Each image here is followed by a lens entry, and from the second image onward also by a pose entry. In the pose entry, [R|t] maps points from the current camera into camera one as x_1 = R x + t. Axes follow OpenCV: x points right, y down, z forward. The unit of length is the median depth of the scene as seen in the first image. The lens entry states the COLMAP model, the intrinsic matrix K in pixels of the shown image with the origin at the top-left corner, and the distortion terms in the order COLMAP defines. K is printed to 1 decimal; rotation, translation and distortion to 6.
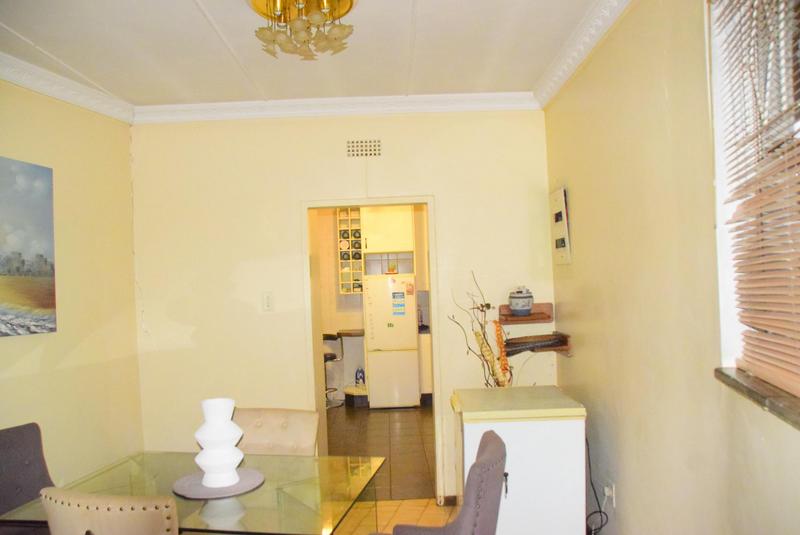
lens RADIAL K [[644.3, 0, 402.2], [0, 644.3, 274.1], [0, 0, 1]] dist [-0.165230, 0.148983]
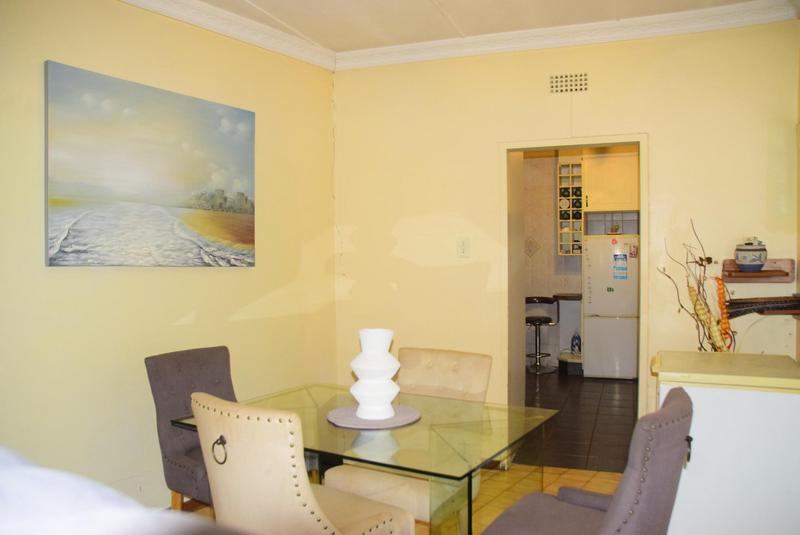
lens RADIAL K [[643.2, 0, 387.7], [0, 643.2, 275.8], [0, 0, 1]] dist [-0.151563, 0.123040]
pose [[0.925154, 0.040637, -0.377411, 0.051331], [-0.023772, 0.998504, 0.049239, 0.040022], [0.378848, -0.036581, 0.924736, 0.063406]]
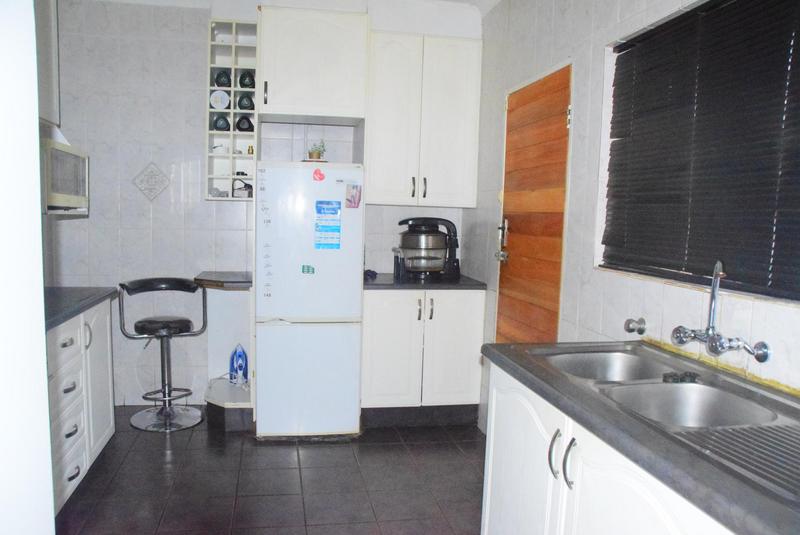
lens RADIAL K [[643.2, 0, 404.6], [0, 643.2, 274.5], [0, 0, 1]] dist [-0.151563, 0.123040]
pose [[0.982063, 0.051294, 0.181442, -0.061562], [-0.069429, 0.993048, 0.095050, 0.059887], [-0.175305, -0.105943, 0.978797, 0.952319]]
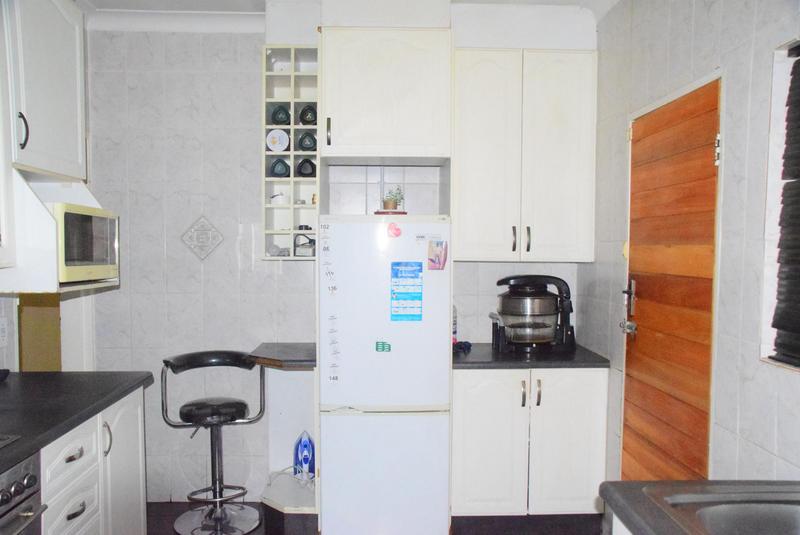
lens RADIAL K [[722.4, 0, 400.0], [0, 722.4, 277.5], [0, 0, 1]] dist [-0.104951, 0.179695]
pose [[0.998862, 0.043354, 0.019857, -0.033412], [-0.044364, 0.997575, 0.053621, 0.026219], [-0.017484, -0.054441, 0.998364, 1.036981]]
